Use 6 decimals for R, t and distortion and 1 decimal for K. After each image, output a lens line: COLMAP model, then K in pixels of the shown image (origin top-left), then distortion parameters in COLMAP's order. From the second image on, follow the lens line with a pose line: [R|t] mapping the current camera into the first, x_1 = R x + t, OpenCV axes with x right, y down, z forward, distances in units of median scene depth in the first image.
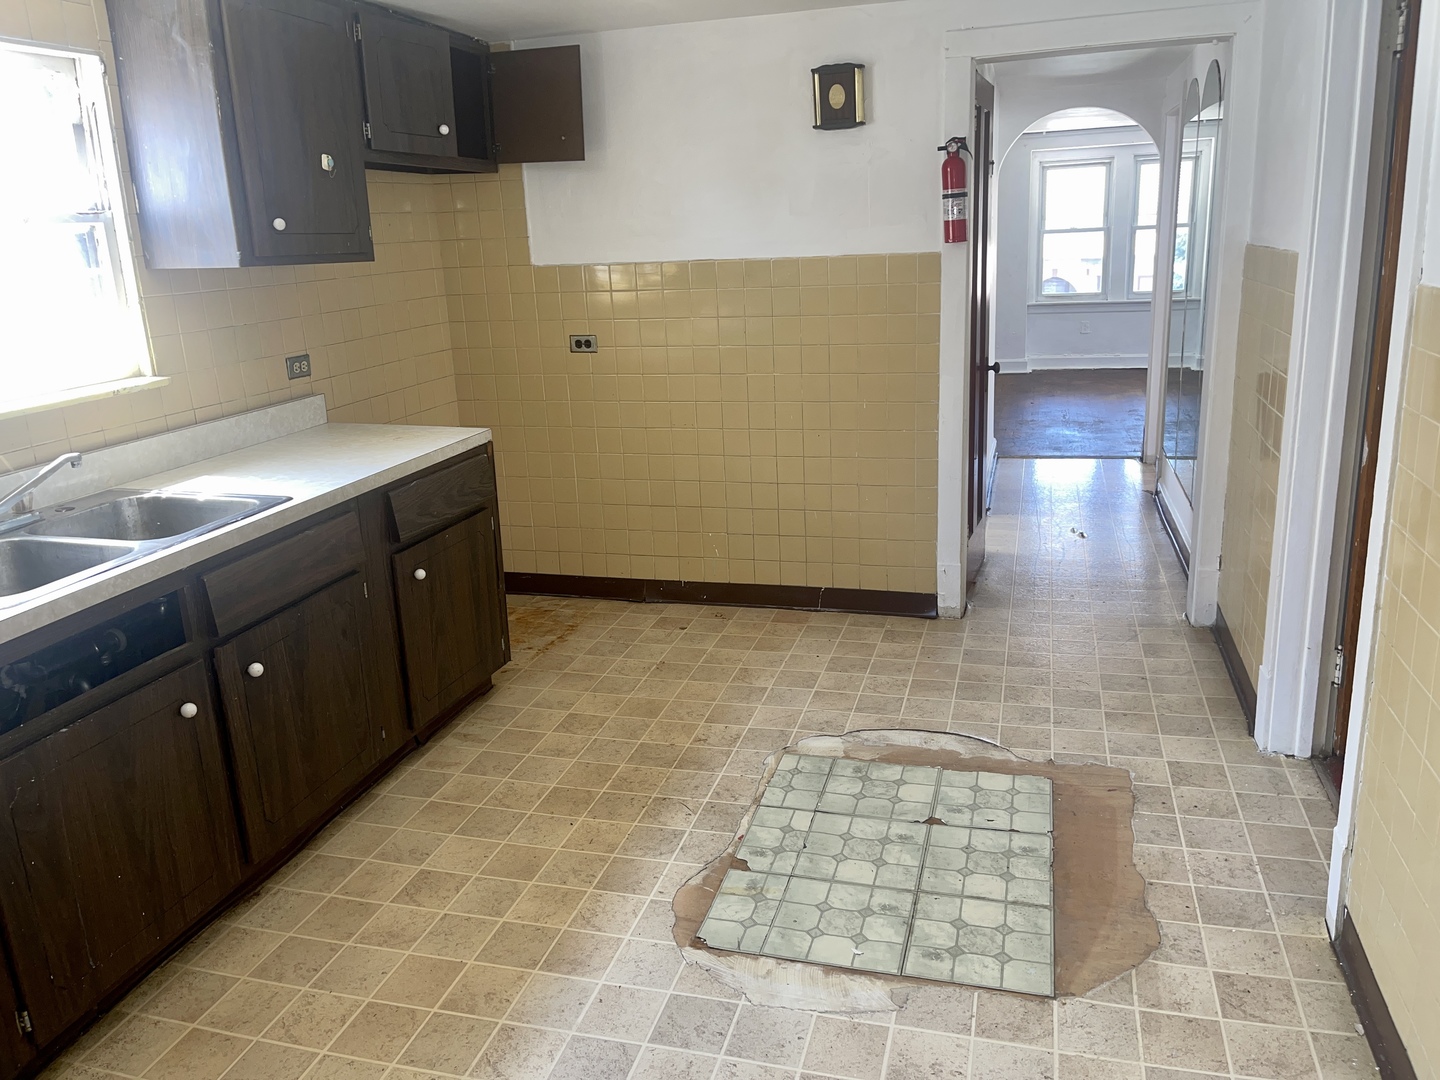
lens RADIAL K [[1082.4, 0, 725.4], [0, 1082.4, 527.0], [0, 0, 1]] dist [0.077306, -0.099523]
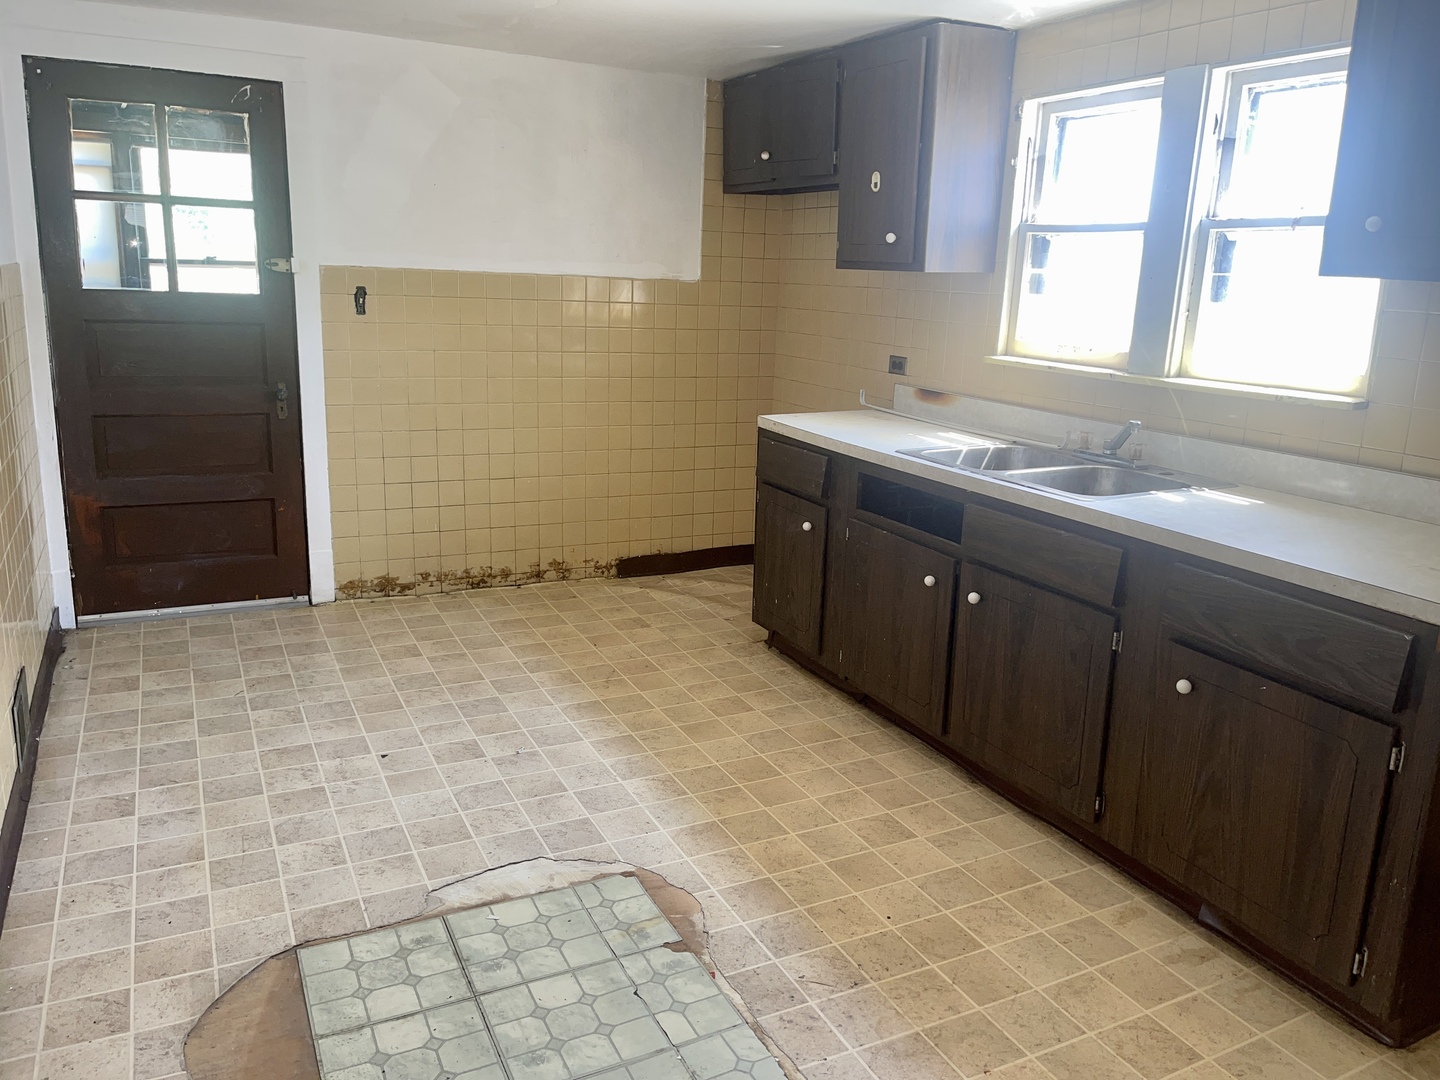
lens RADIAL K [[1082.4, 0, 741.2], [0, 1082.4, 540.5], [0, 0, 1]] dist [0.077306, -0.099523]
pose [[-0.728915, 0.181310, -0.660159, 0.529043], [-0.185579, 0.875858, 0.445458, -0.405021], [0.658971, 0.447212, -0.604779, 1.503841]]
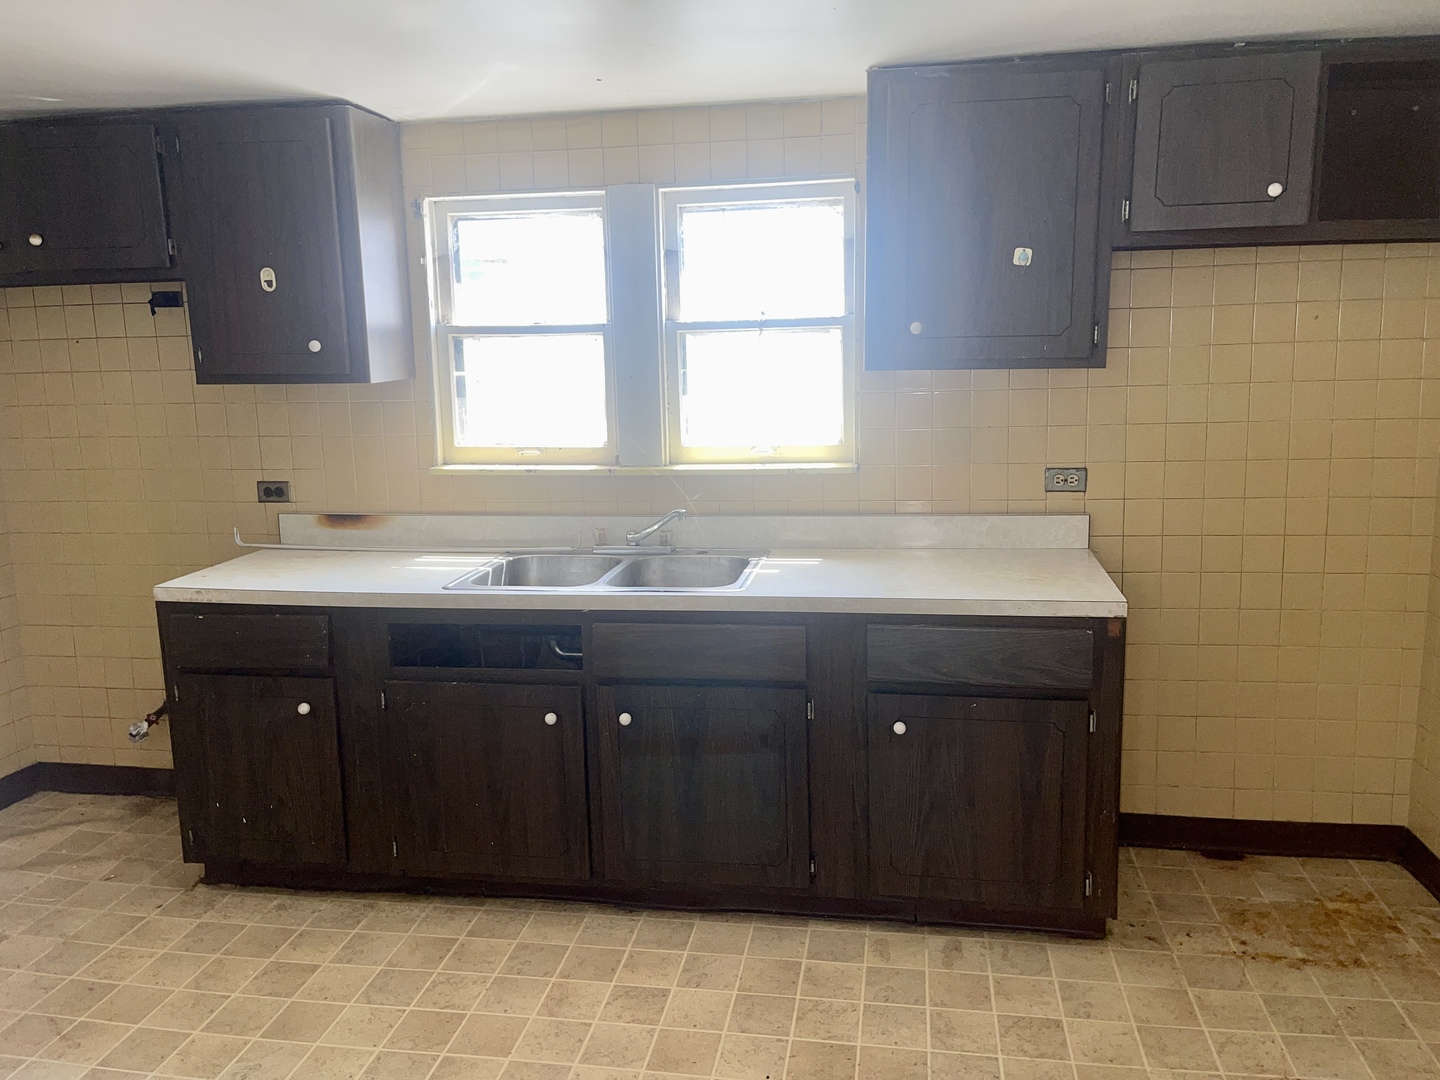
lens RADIAL K [[1082.4, 0, 731.1], [0, 1082.4, 530.5], [0, 0, 1]] dist [0.077306, -0.099523]
pose [[0.113401, 0.201826, -0.972834, 0.633620], [-0.246250, 0.954309, 0.169278, -0.271110], [0.962549, 0.220364, 0.157919, 0.870721]]
